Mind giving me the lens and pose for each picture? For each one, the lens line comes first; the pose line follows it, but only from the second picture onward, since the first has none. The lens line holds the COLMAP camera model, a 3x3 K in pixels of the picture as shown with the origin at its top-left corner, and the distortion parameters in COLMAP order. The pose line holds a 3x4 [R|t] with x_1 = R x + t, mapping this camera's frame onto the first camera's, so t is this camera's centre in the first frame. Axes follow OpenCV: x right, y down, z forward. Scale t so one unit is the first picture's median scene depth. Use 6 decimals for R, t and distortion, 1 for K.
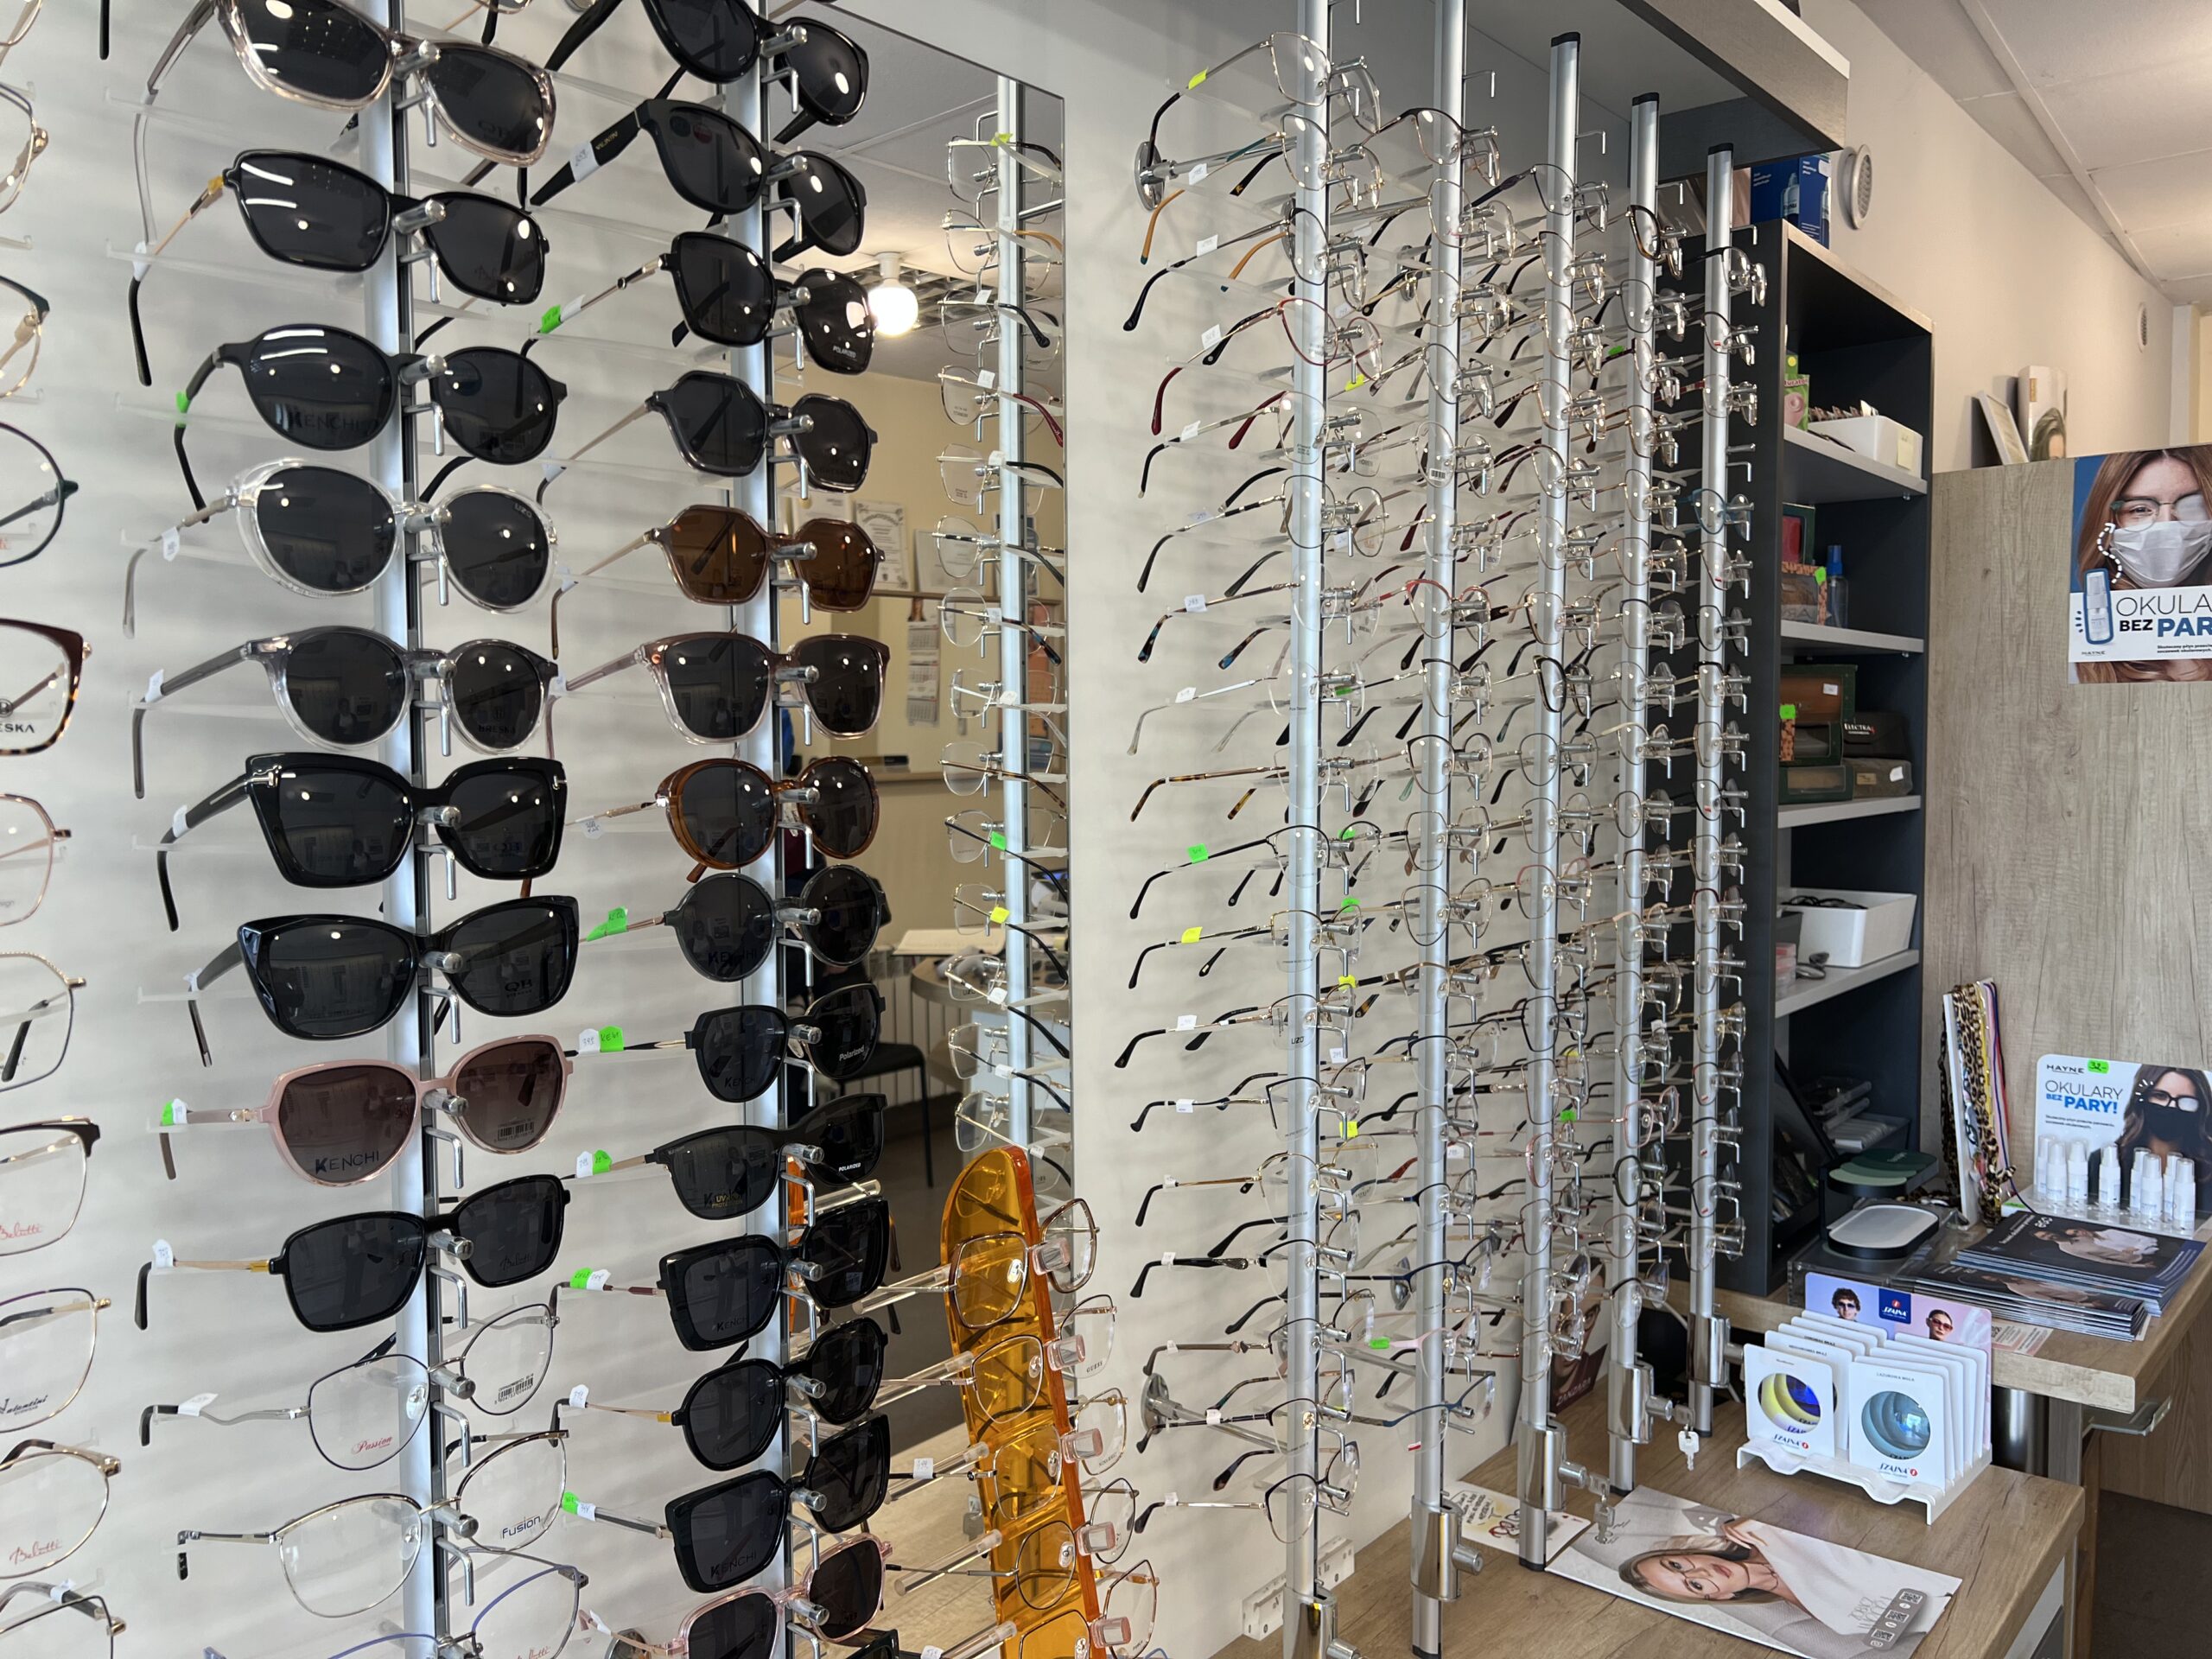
lens RADIAL K [[1739.0, 0, 1105.2], [0, 1739.0, 836.6], [0, 0, 1]] dist [0.001420, 0.000505]
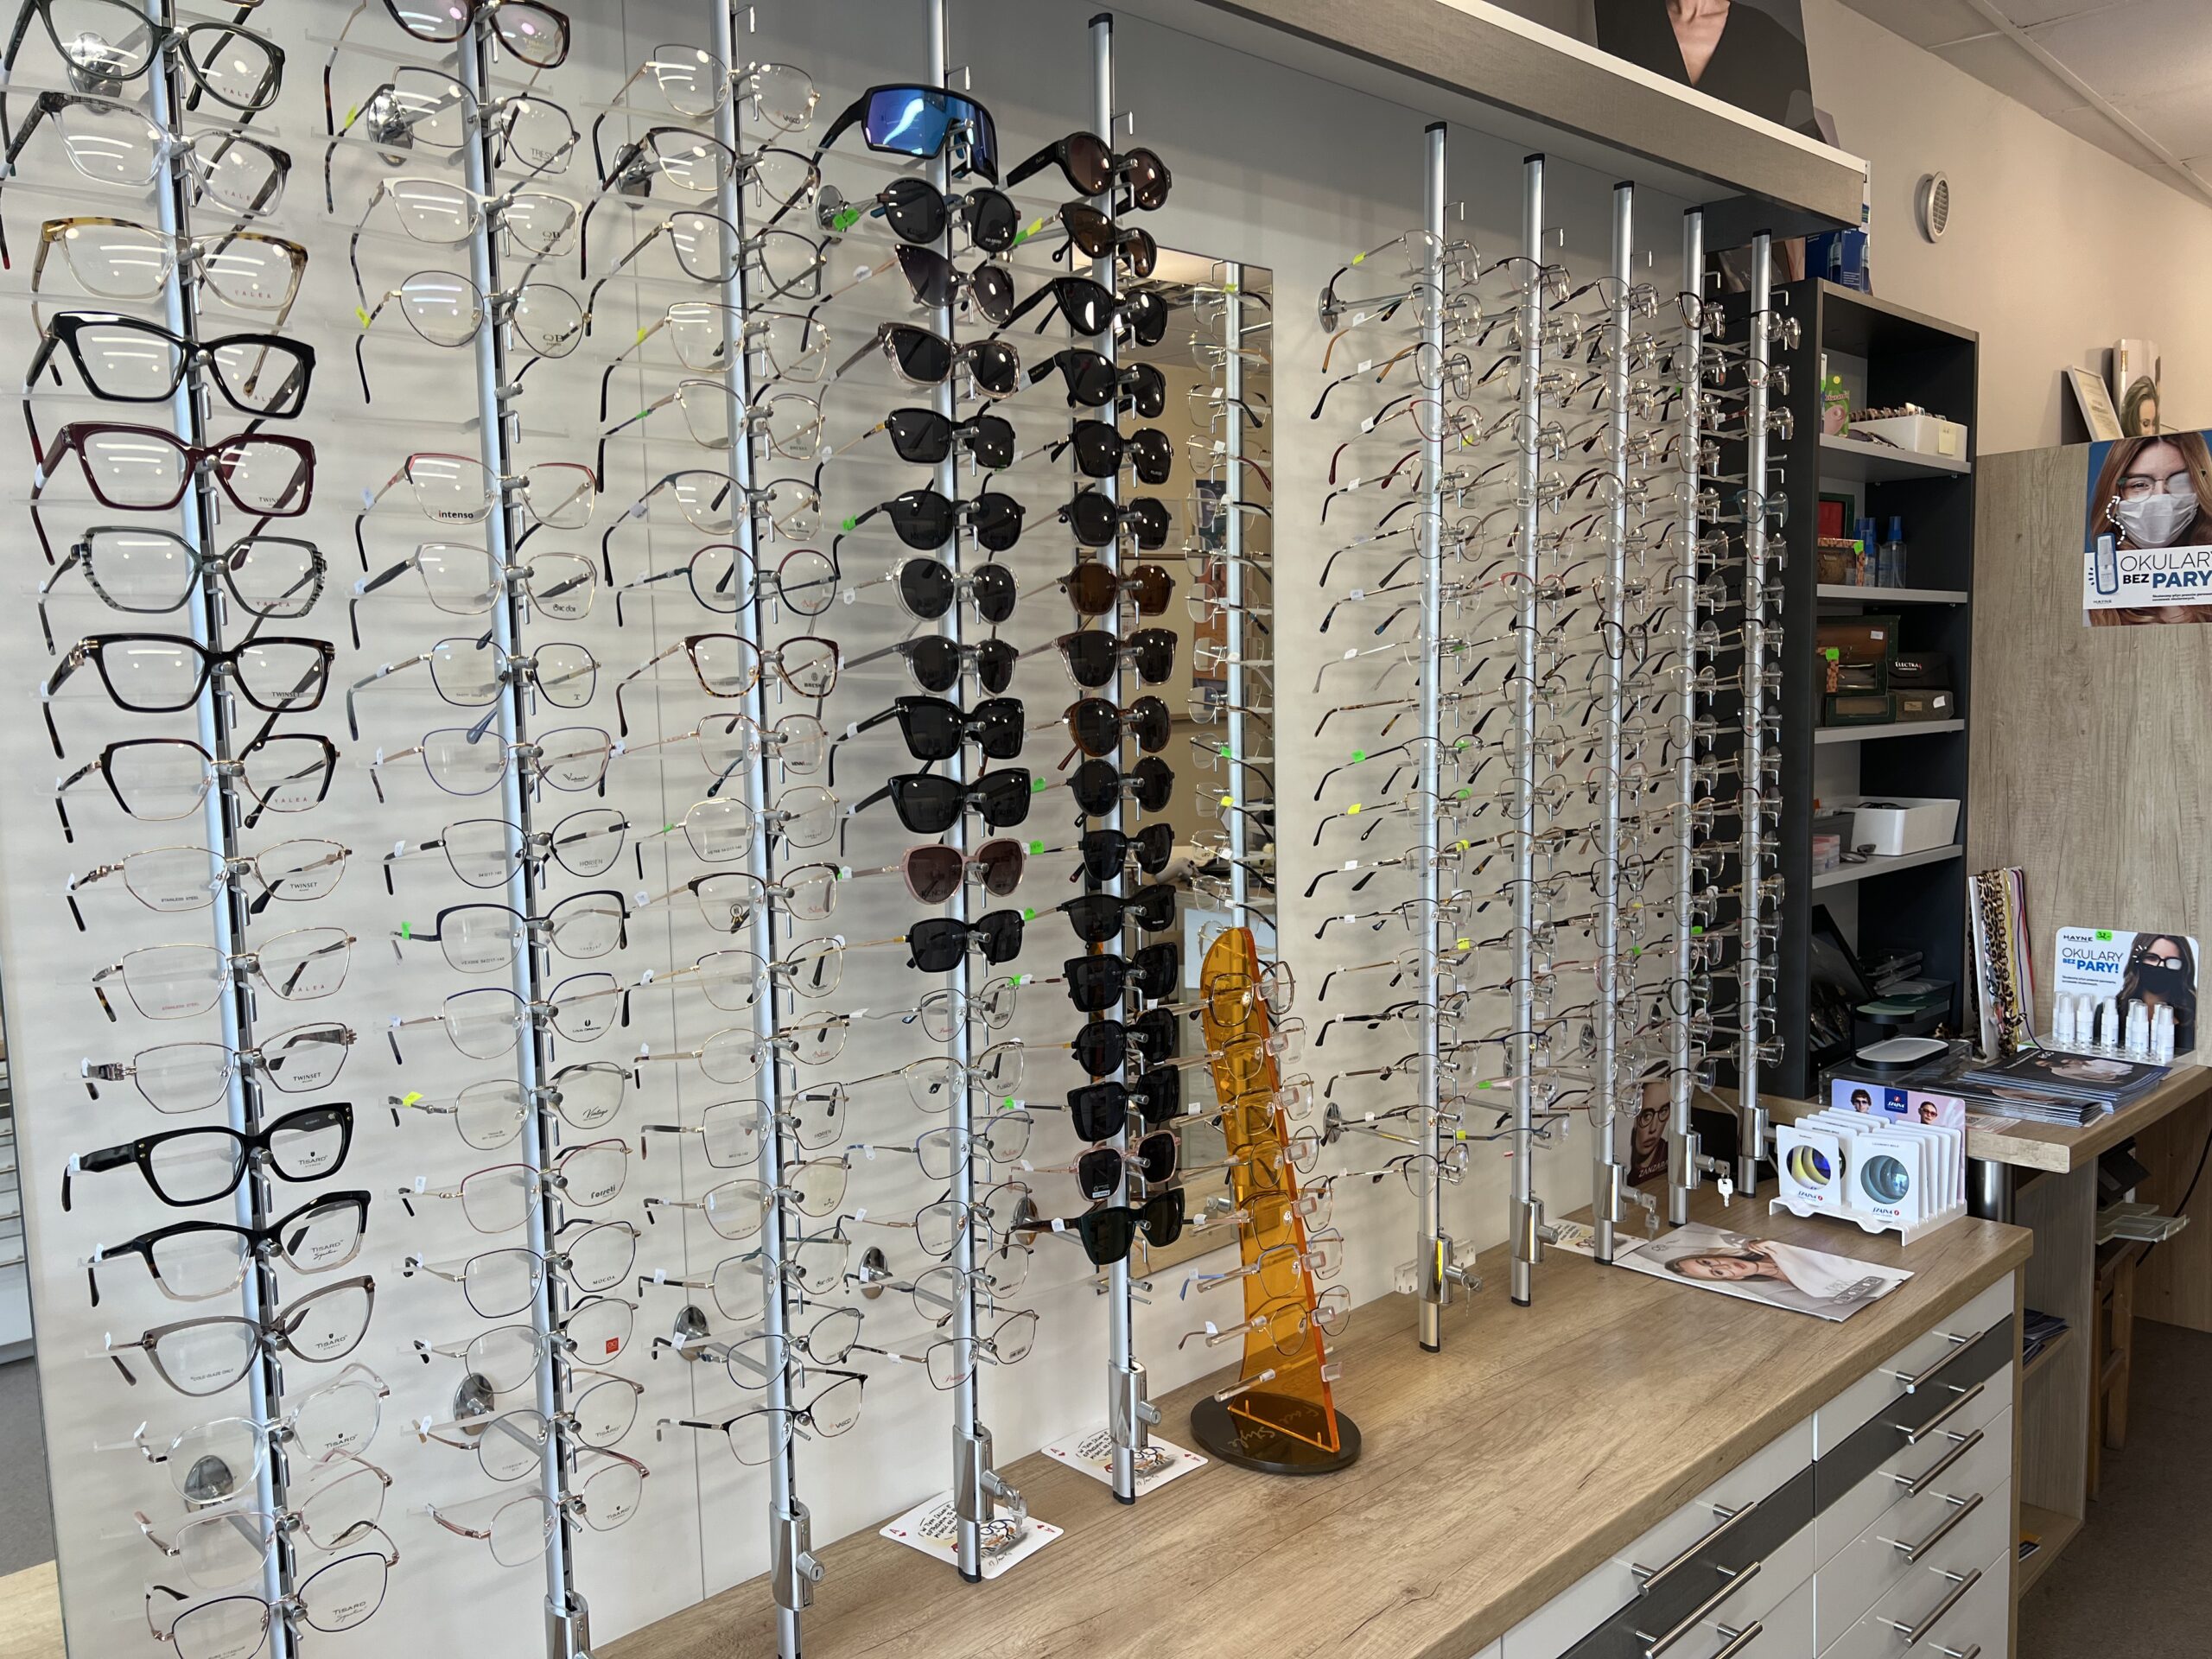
lens RADIAL K [[1680.5, 0, 1106.0], [0, 1680.5, 829.5], [0, 0, 1]] dist [0.058474, -0.070149]
pose [[0.993871, -0.002827, -0.110512, -0.004138], [0.006256, 0.999509, 0.030698, 0.021385], [0.110371, -0.031201, 0.993401, -0.407965]]
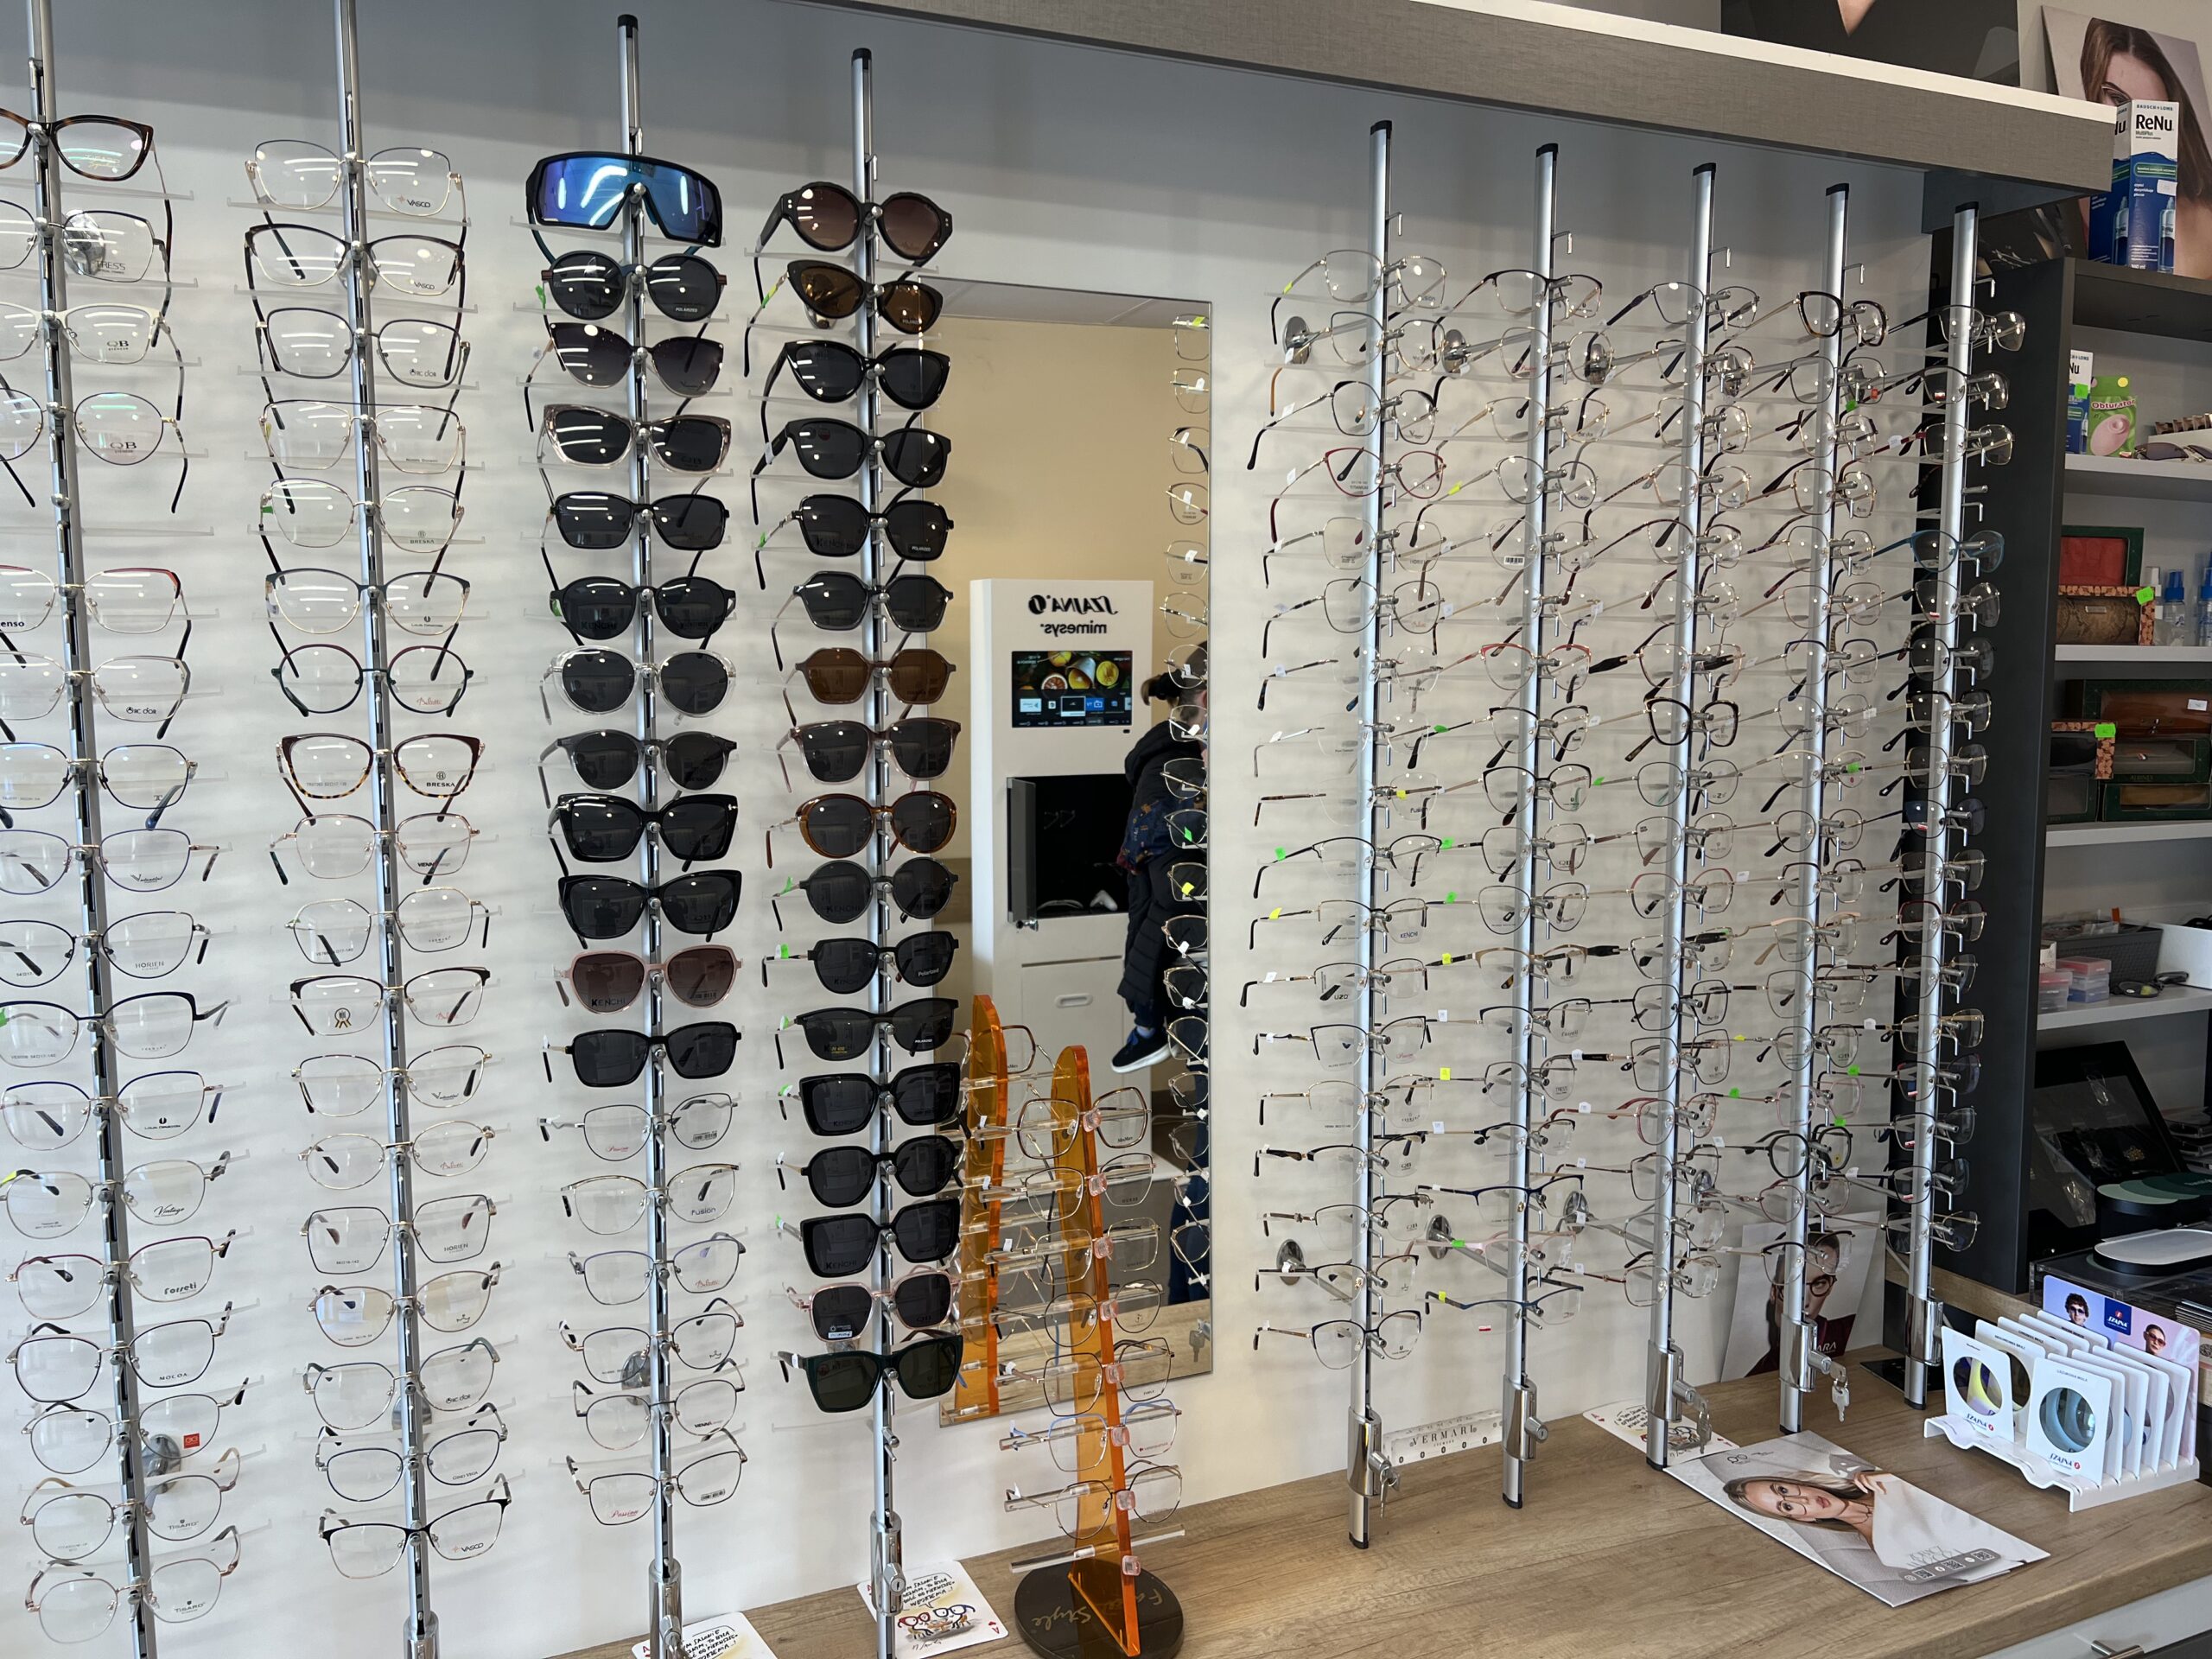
lens RADIAL K [[1675.0, 0, 1022.9], [0, 1675.0, 827.3], [0, 0, 1]] dist [0.038045, -0.032125]
pose [[0.901004, 0.044937, -0.431477, 0.334465], [-0.033285, 0.998850, 0.034520, -0.038092], [0.432532, -0.016741, 0.901463, -0.209636]]
